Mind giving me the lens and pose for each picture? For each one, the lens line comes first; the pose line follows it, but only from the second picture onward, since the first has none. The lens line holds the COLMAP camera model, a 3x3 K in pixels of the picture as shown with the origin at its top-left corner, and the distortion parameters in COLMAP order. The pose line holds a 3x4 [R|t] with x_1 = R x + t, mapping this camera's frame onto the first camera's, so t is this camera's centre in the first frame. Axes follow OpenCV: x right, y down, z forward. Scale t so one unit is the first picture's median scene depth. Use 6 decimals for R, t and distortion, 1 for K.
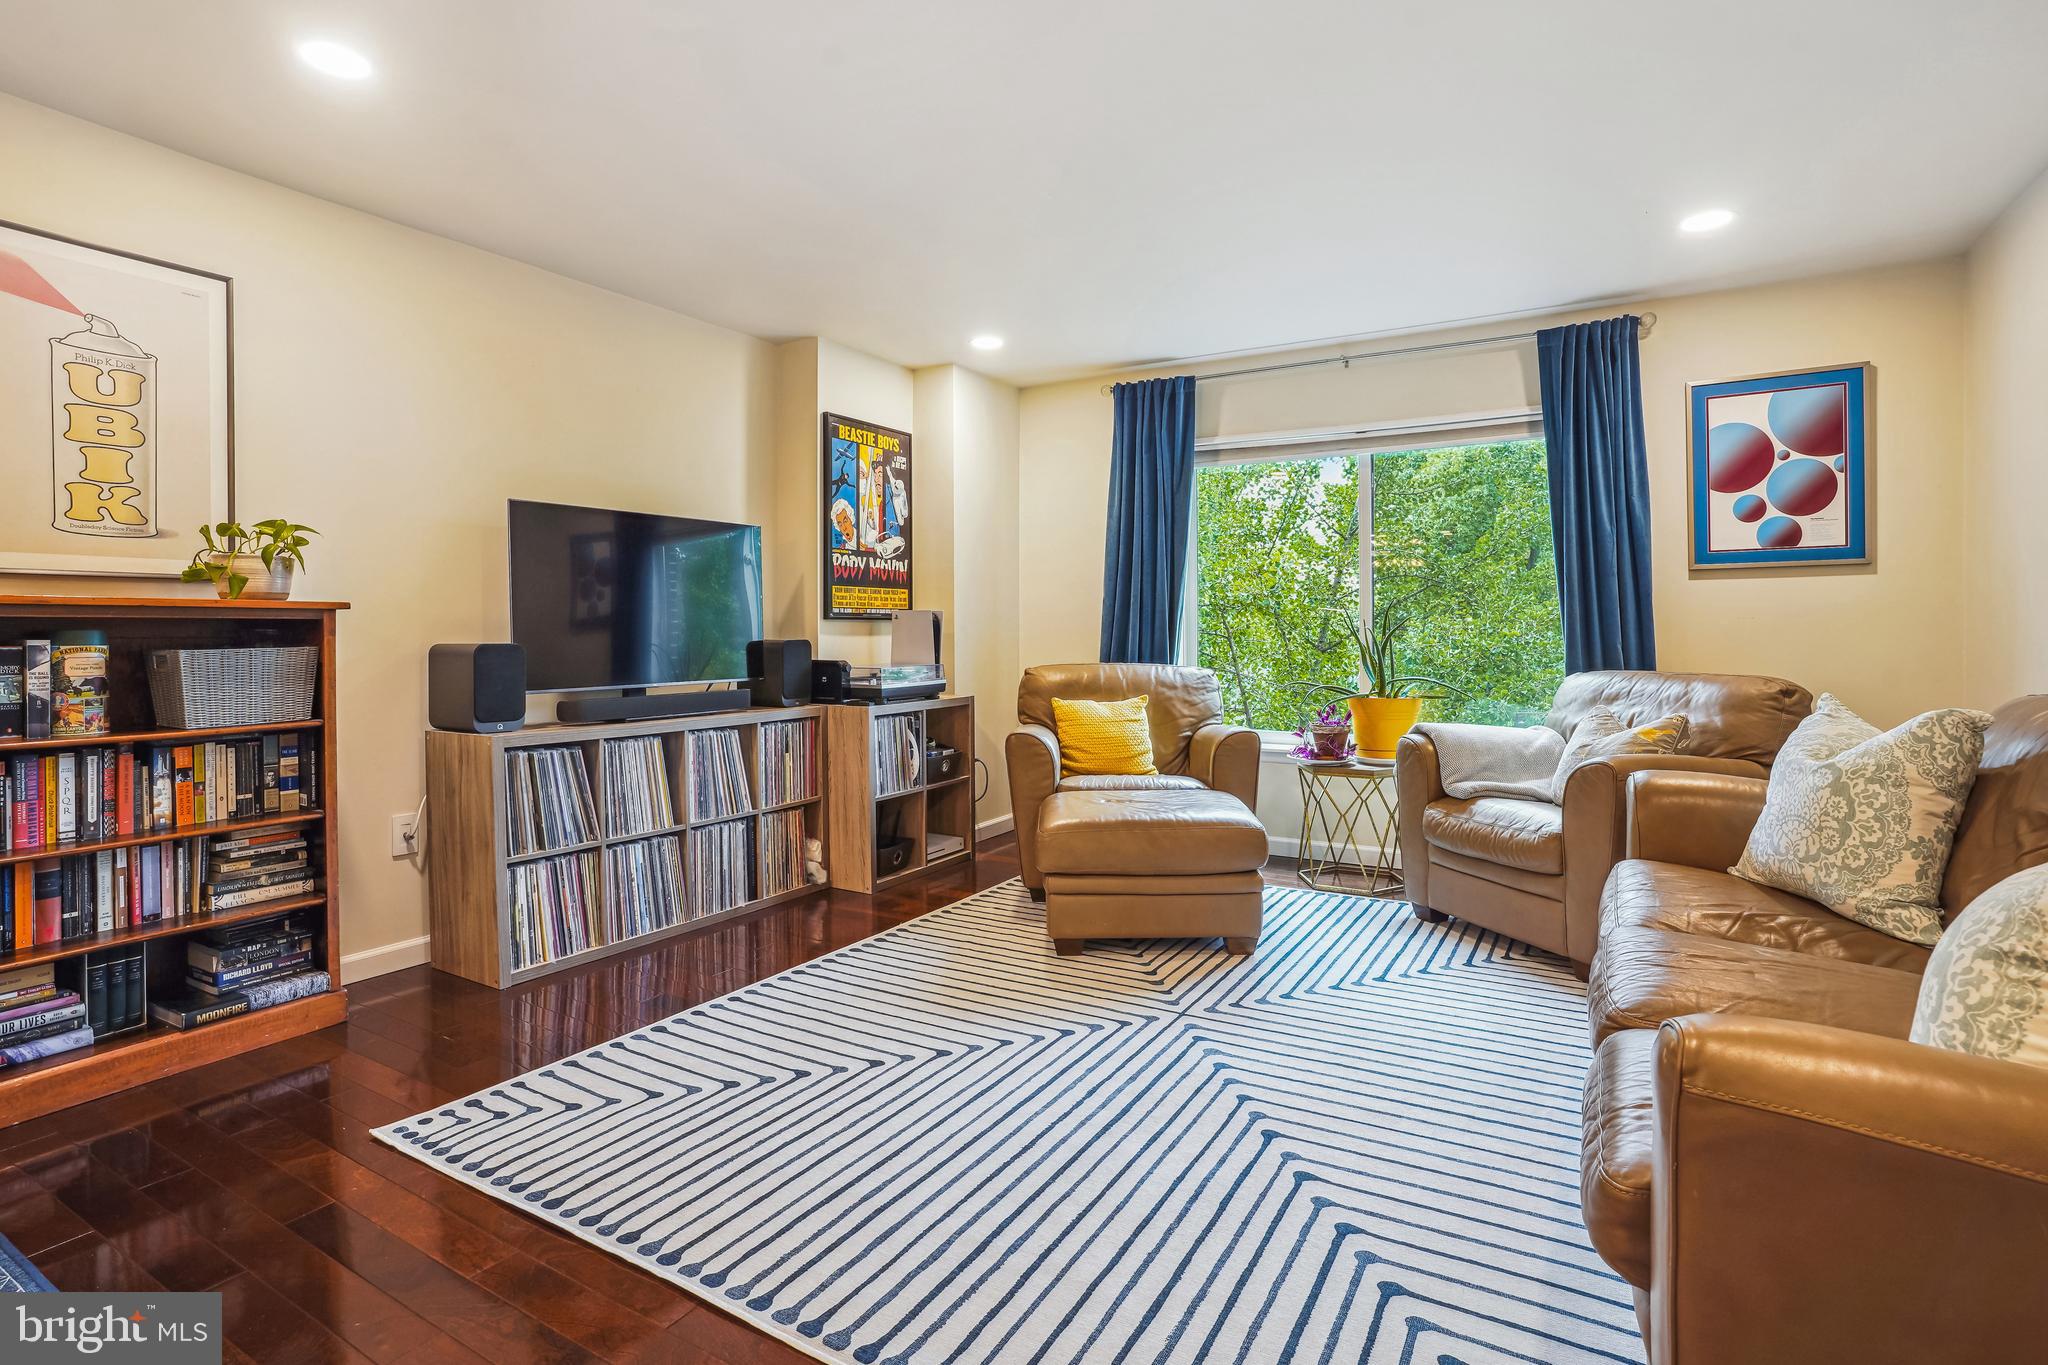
lens RADIAL K [[1016.0, 0, 1009.9], [0, 1016.0, 644.0], [0, 0, 1]] dist [-0.071626, 0.038877]
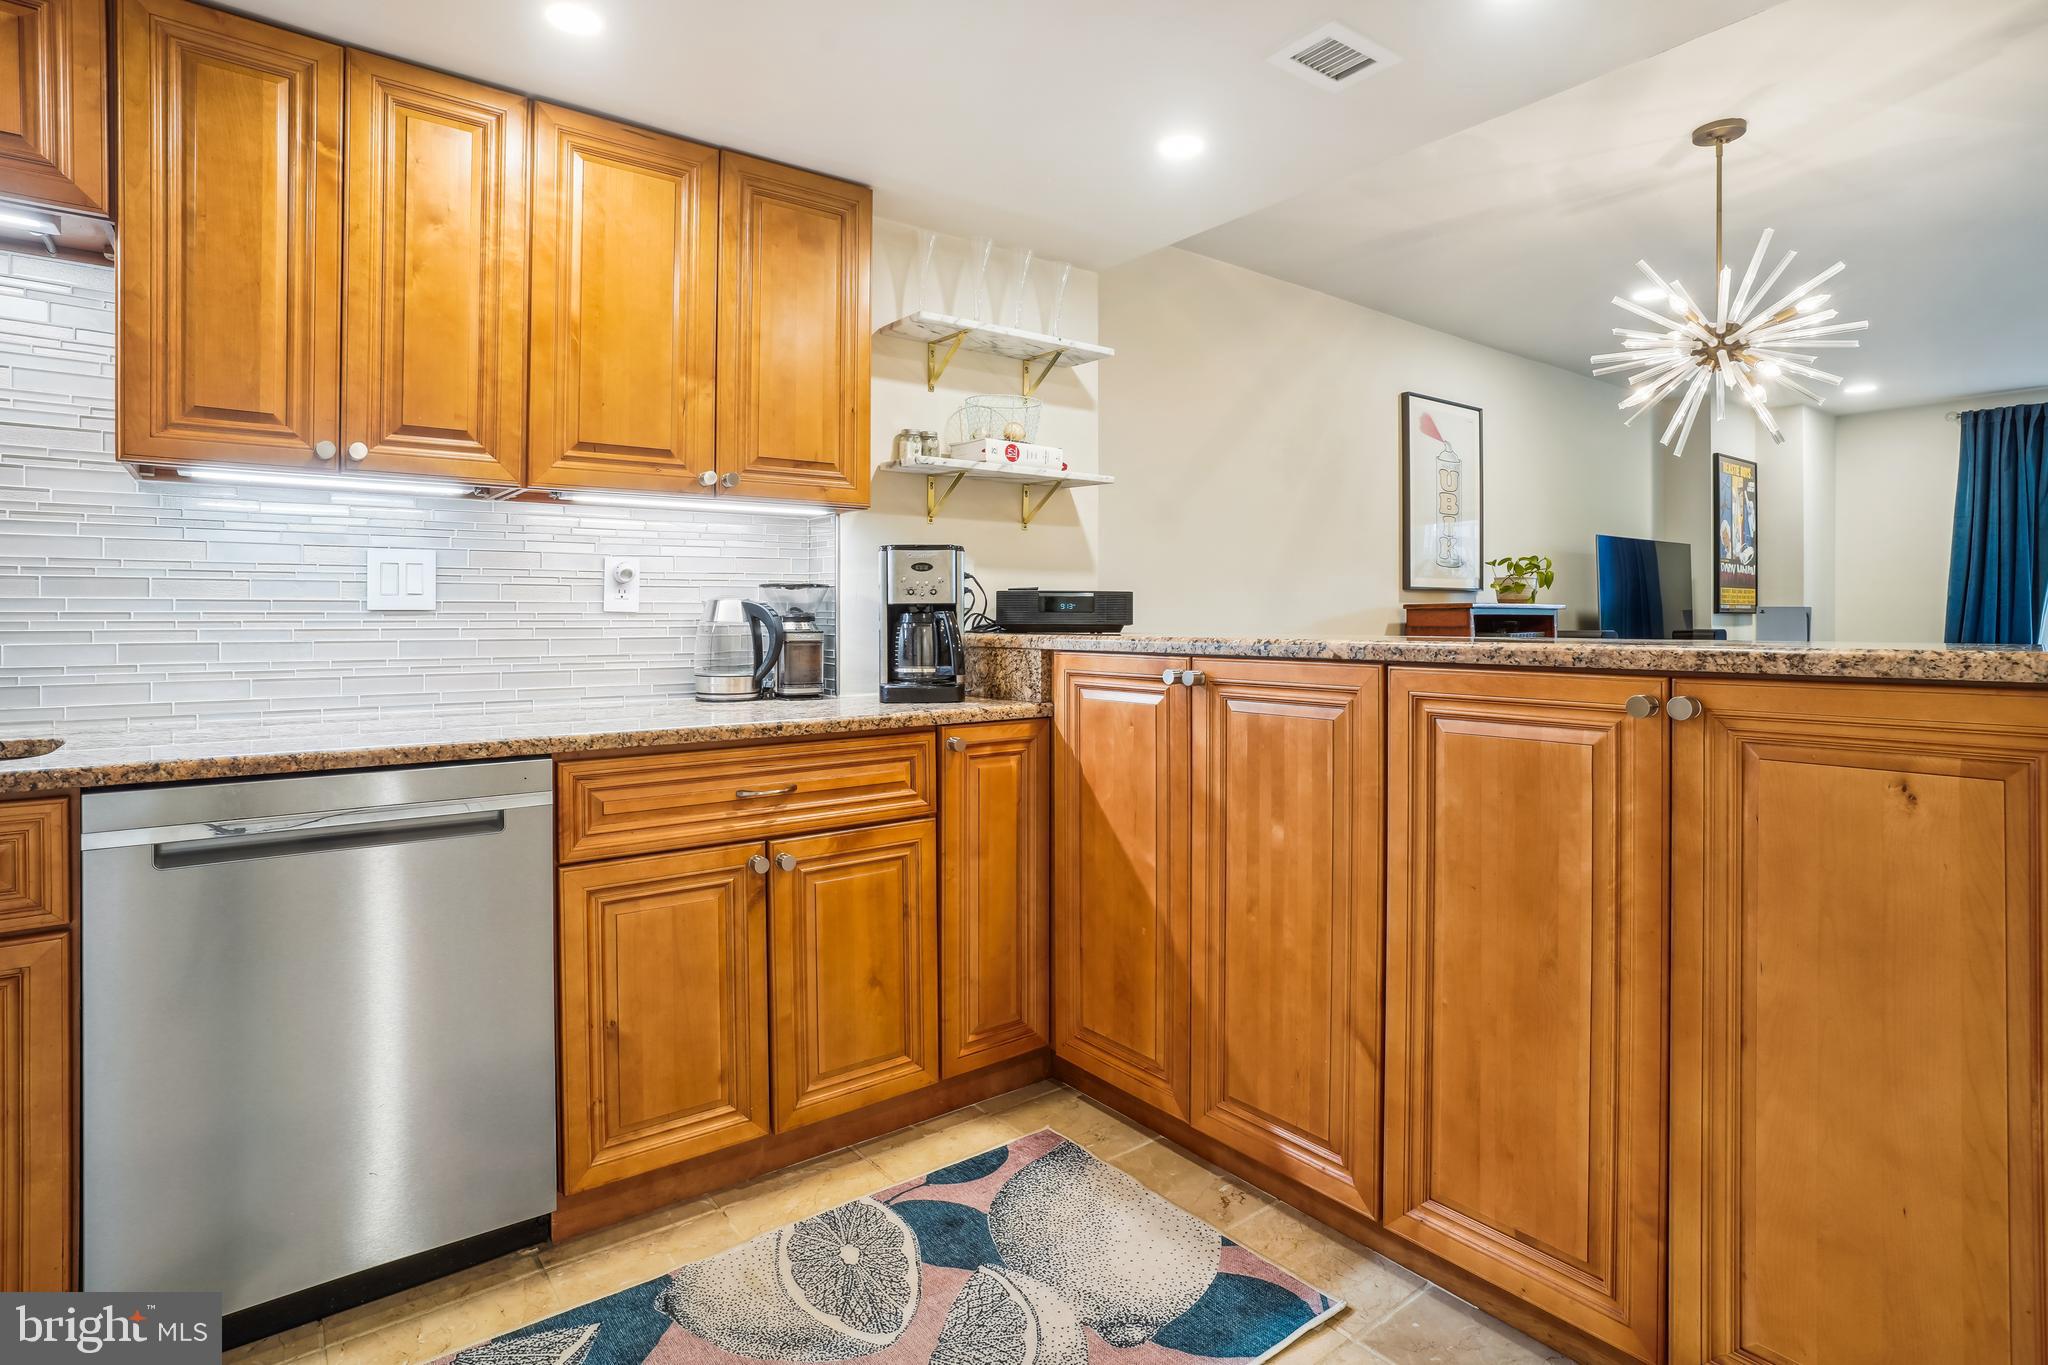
lens RADIAL K [[1037.9, 0, 1014.4], [0, 1037.9, 639.7], [0, 0, 1]] dist [-0.069976, 0.036828]
pose [[0.925972, 0.010002, -0.377459, -0.639437], [-0.007148, 0.999934, 0.008963, 0.005251], [0.377524, -0.005601, 0.925983, -0.657641]]
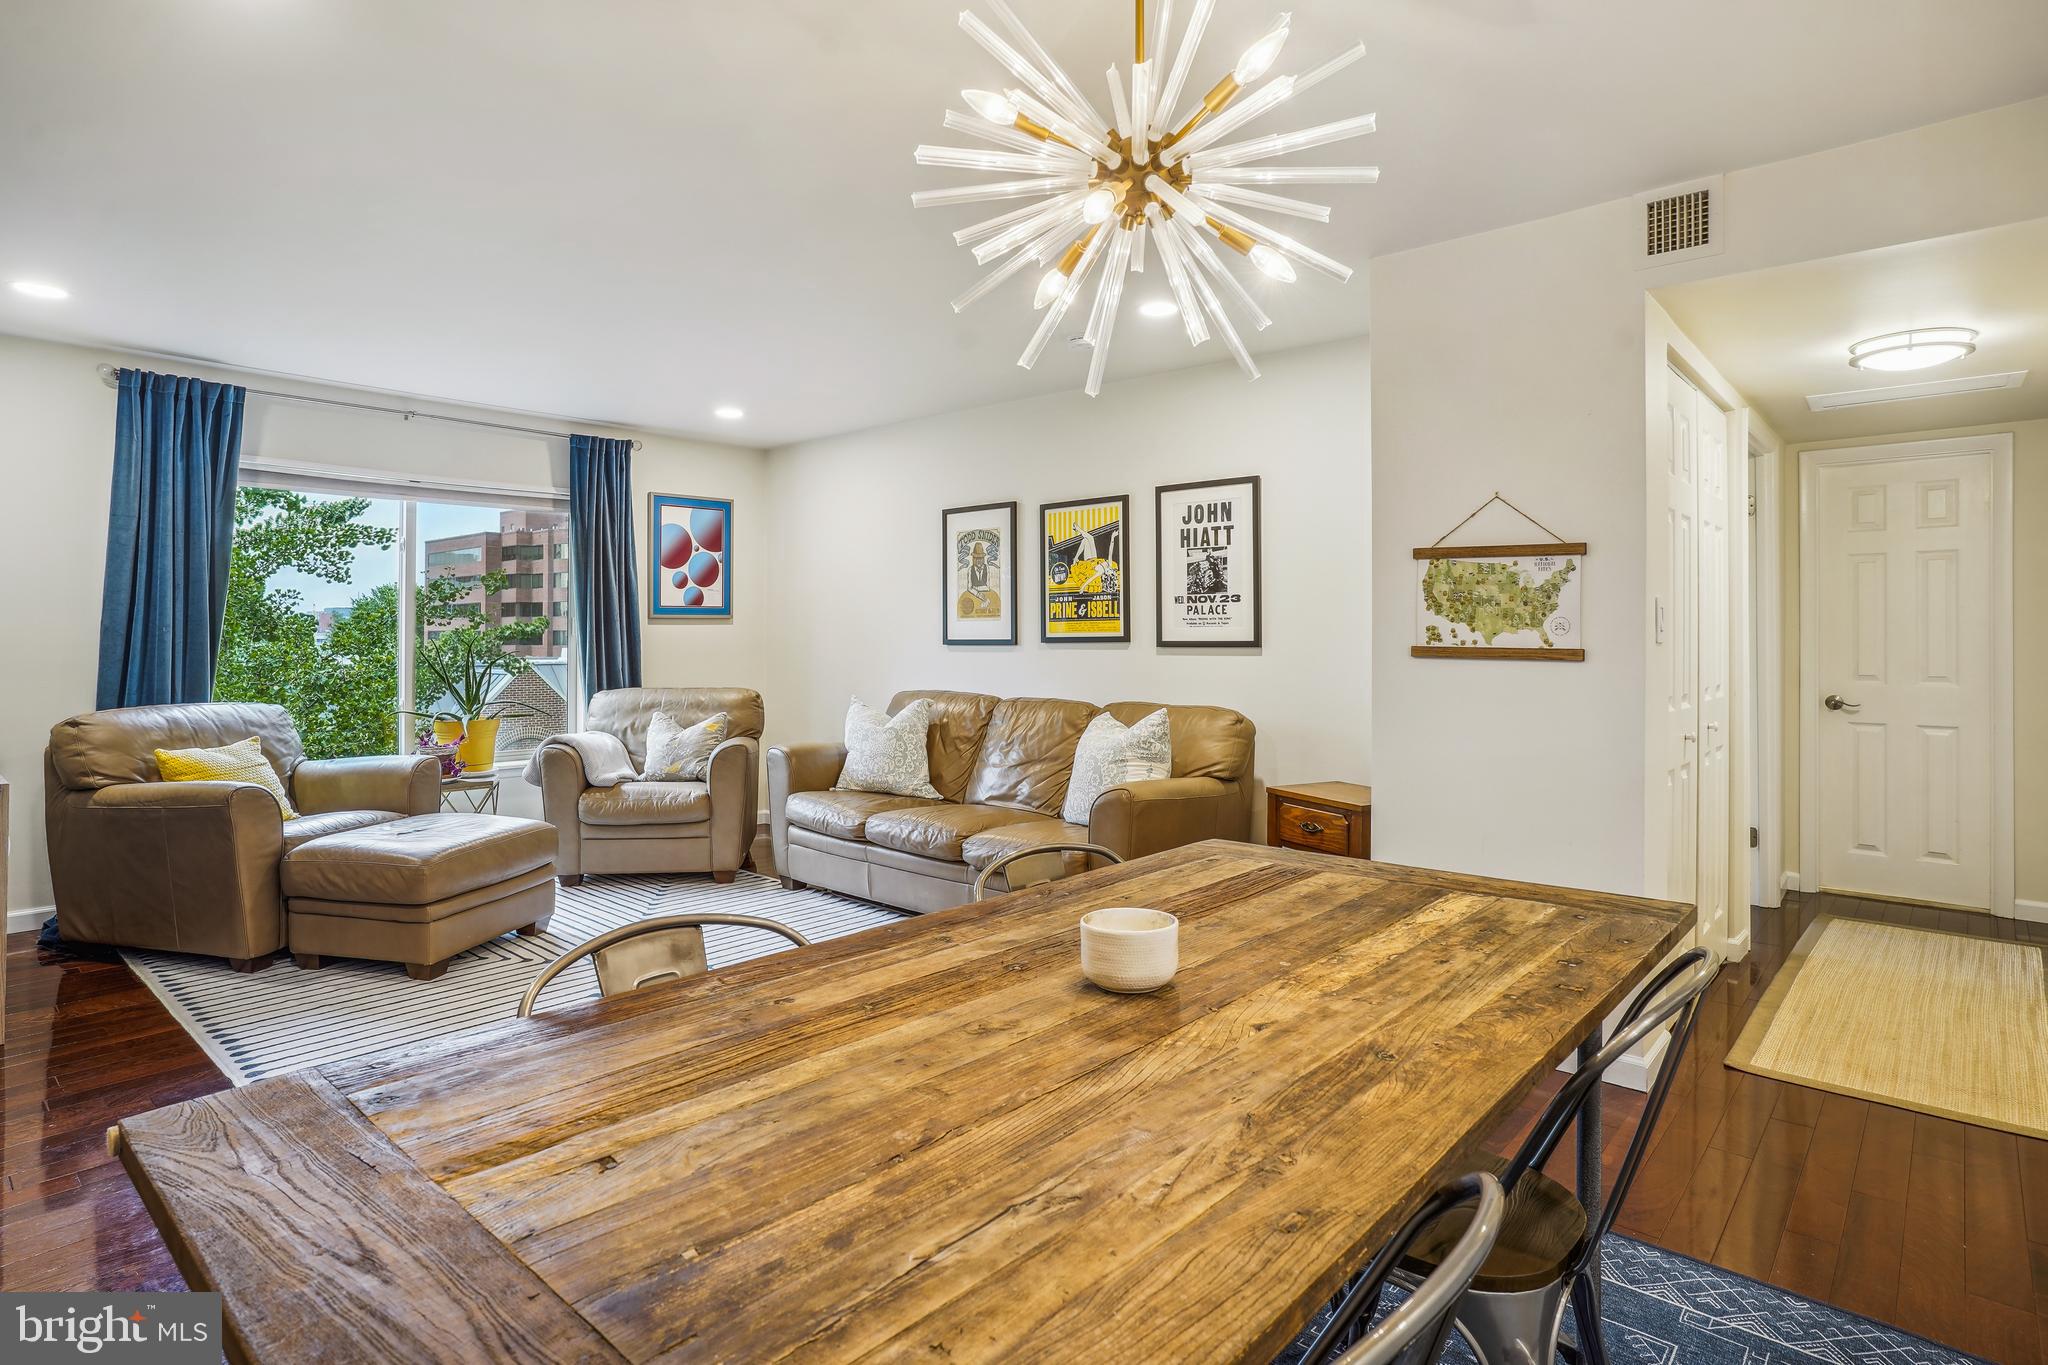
lens RADIAL K [[1076.7, 0, 1016.8], [0, 1076.7, 633.4], [0, 0, 1]] dist [-0.059706, 0.046048]
pose [[0.184341, 0.005619, 0.982846, -0.828351], [0.008151, 0.999941, -0.007245, -0.037202], [-0.982828, 0.009347, 0.184285, 0.170664]]
